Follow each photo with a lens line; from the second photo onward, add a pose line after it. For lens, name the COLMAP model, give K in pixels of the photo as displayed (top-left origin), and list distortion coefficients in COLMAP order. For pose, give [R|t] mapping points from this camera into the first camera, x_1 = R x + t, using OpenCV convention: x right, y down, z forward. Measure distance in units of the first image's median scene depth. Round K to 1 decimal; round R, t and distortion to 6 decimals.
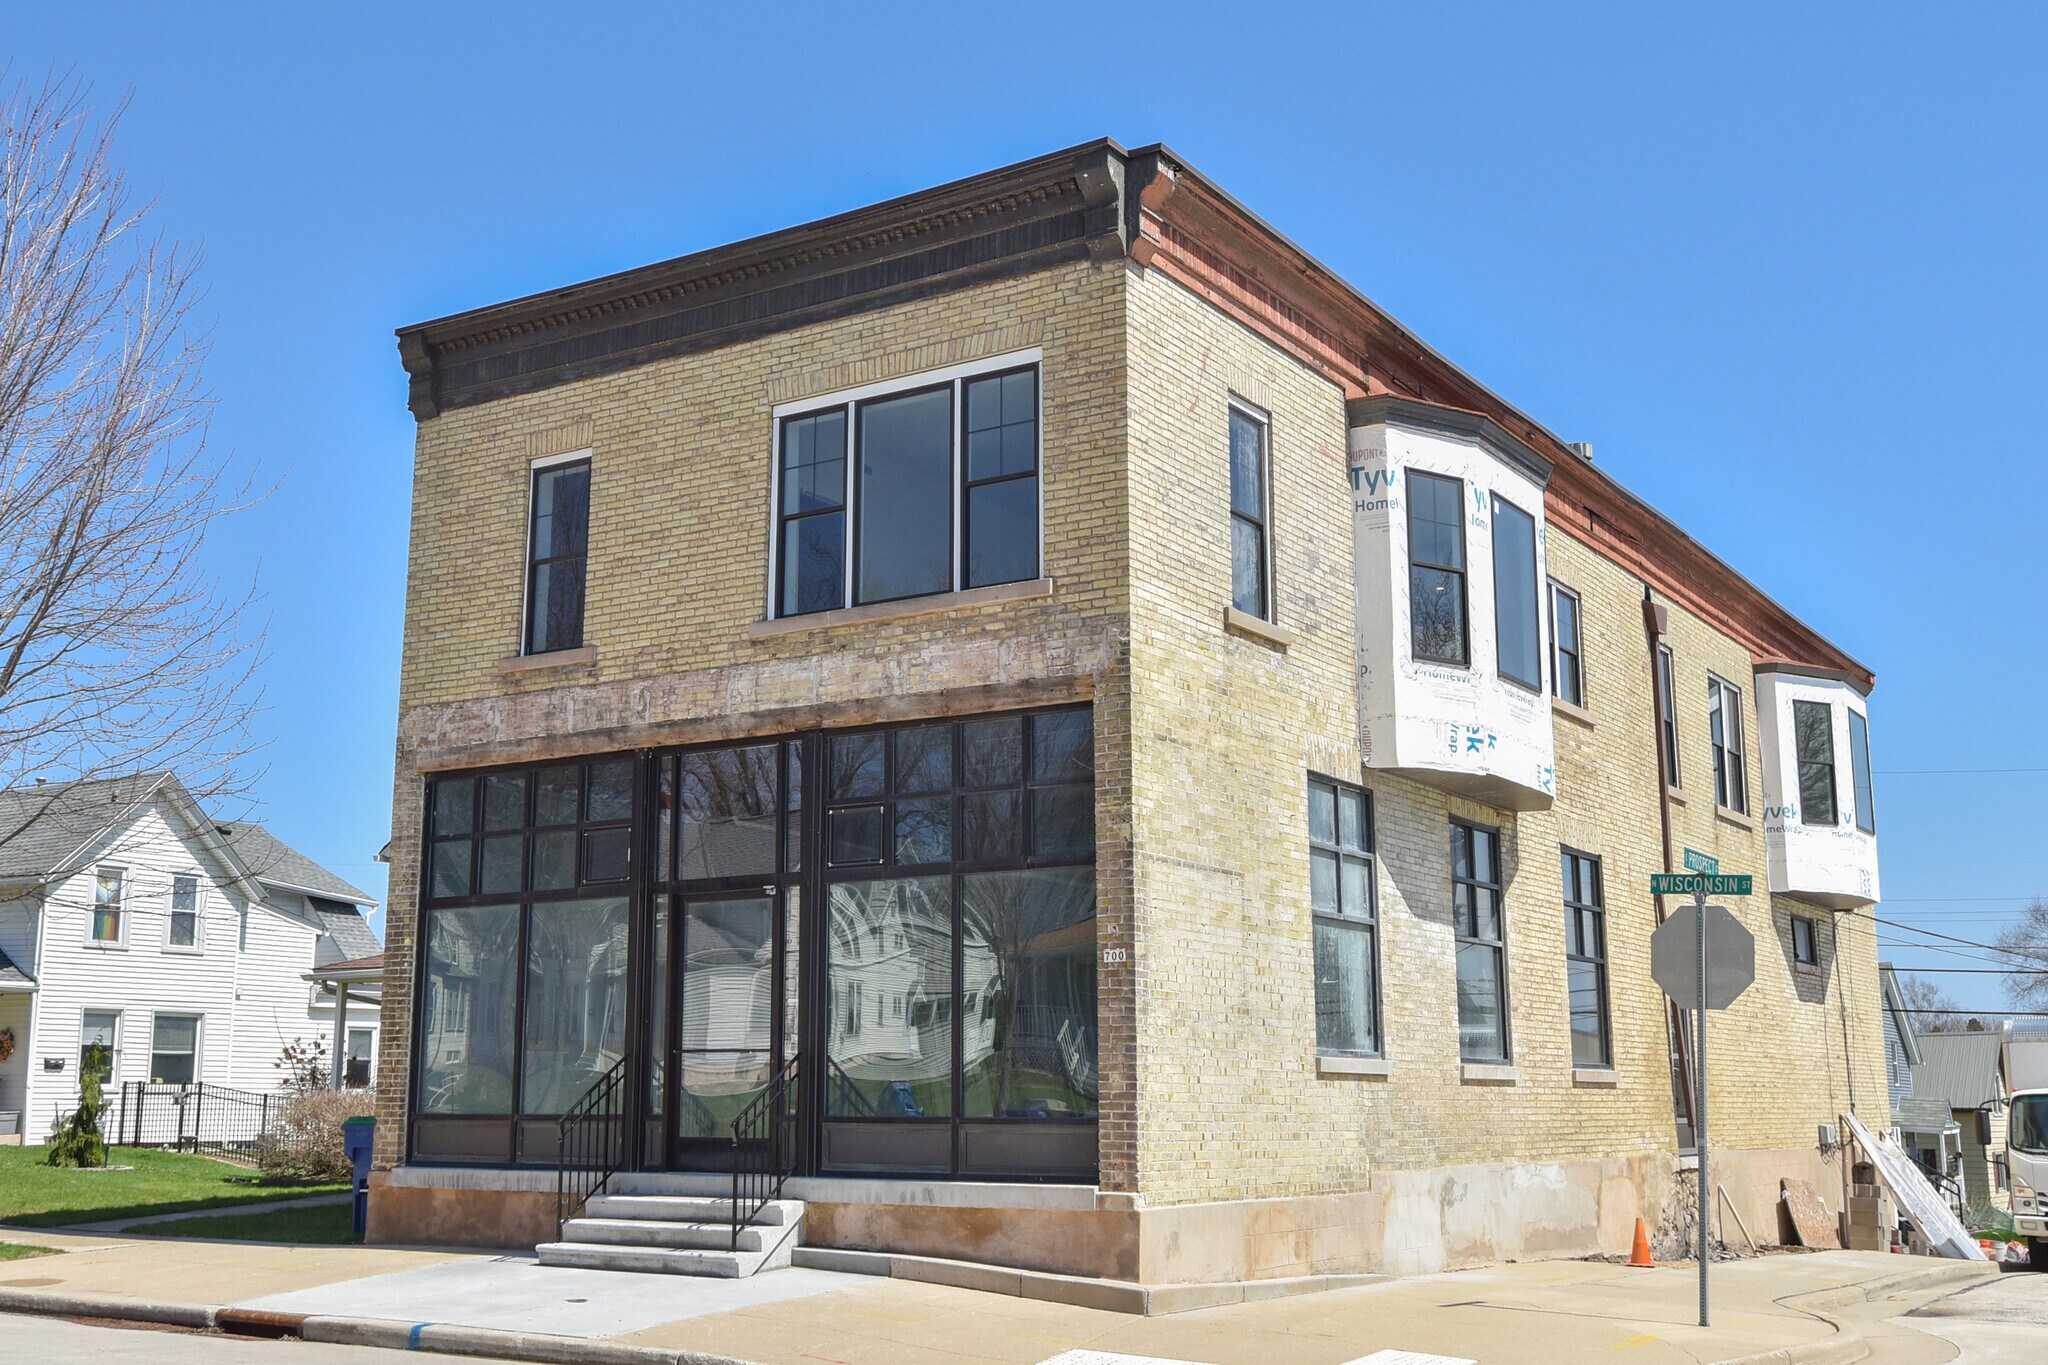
lens RADIAL K [[2162.8, 0, 1024.0], [0, 2162.8, 682.5], [0, 0, 1]] dist [-0.003823, 0.004804]
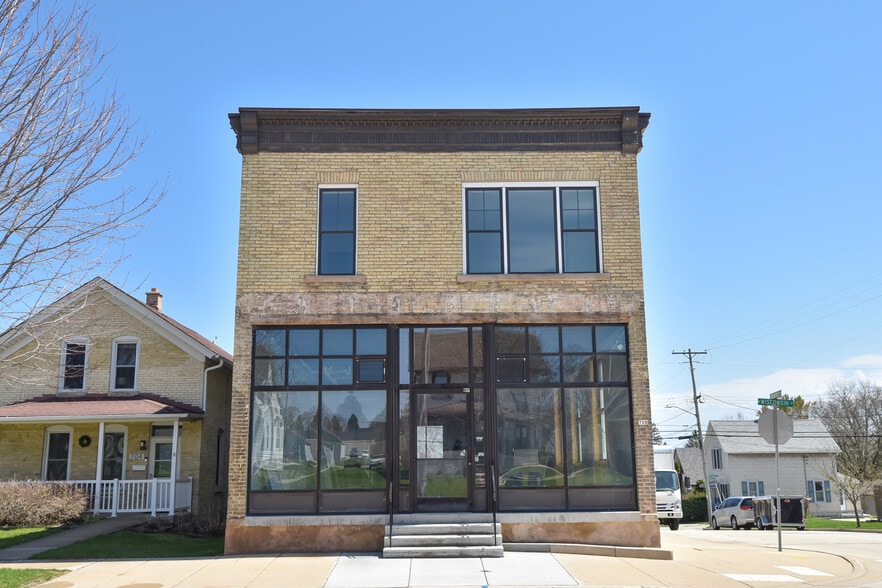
lens RADIAL K [[893.5, 0, 441.0], [0, 893.5, 294.0], [0, 0, 1]] dist [0.006711, 0.005355]
pose [[0.832402, 0.096170, 0.545763, -0.663935], [-0.091860, 0.995148, -0.035252, 0.028829], [-0.546505, -0.020790, 0.837198, 0.206929]]
